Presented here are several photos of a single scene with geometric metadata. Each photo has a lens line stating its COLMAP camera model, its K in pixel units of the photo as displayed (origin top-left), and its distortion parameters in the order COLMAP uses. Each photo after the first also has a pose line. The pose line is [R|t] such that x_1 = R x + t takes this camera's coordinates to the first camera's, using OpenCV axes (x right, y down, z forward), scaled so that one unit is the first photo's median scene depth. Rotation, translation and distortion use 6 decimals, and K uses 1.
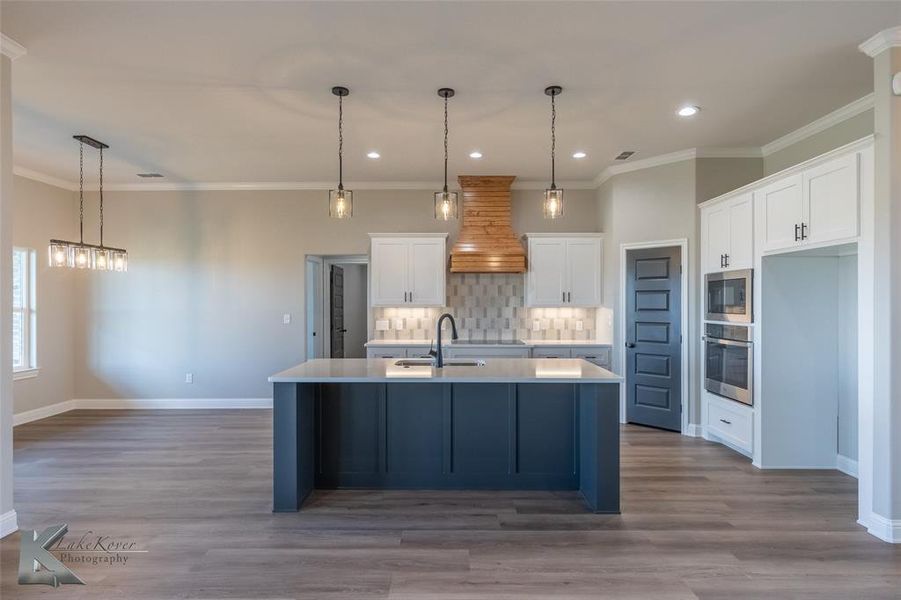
lens RADIAL K [[471.6, 0, 456.0], [0, 471.6, 302.6], [0, 0, 1]] dist [0.001644, 0.000155]
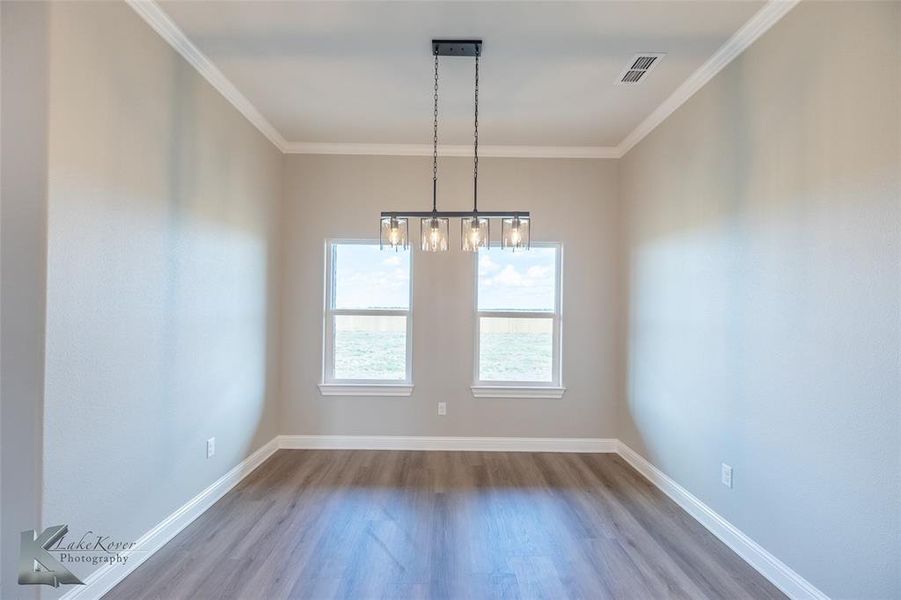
lens RADIAL K [[399.7, 0, 450.9], [0, 399.7, 303.8], [0, 0, 1]] dist [0.000100, -0.000124]
pose [[-0.003399, -0.010705, -0.999937, -0.188544], [-0.011067, 0.999882, -0.010666, 0.003603], [0.999933, 0.011030, -0.003517, 0.763945]]
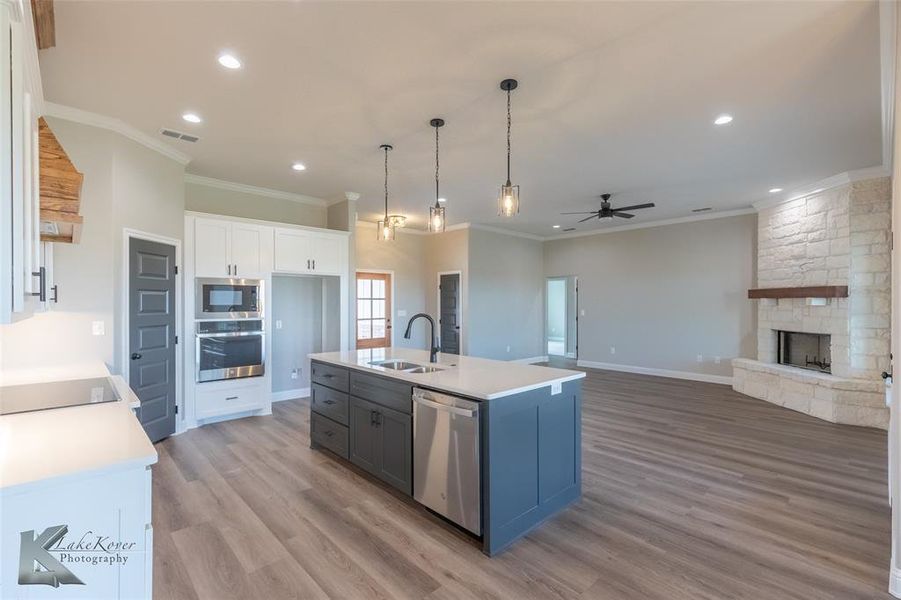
lens RADIAL K [[401.6, 0, 446.6], [0, 401.6, 303.0], [0, 0, 1]] dist [0.001589, 0.000082]
pose [[-0.671958, 0.000004, 0.740589, -0.455564], [0.000520, 1.000000, 0.000466, -0.000720], [-0.740589, 0.000698, -0.671958, 0.977029]]
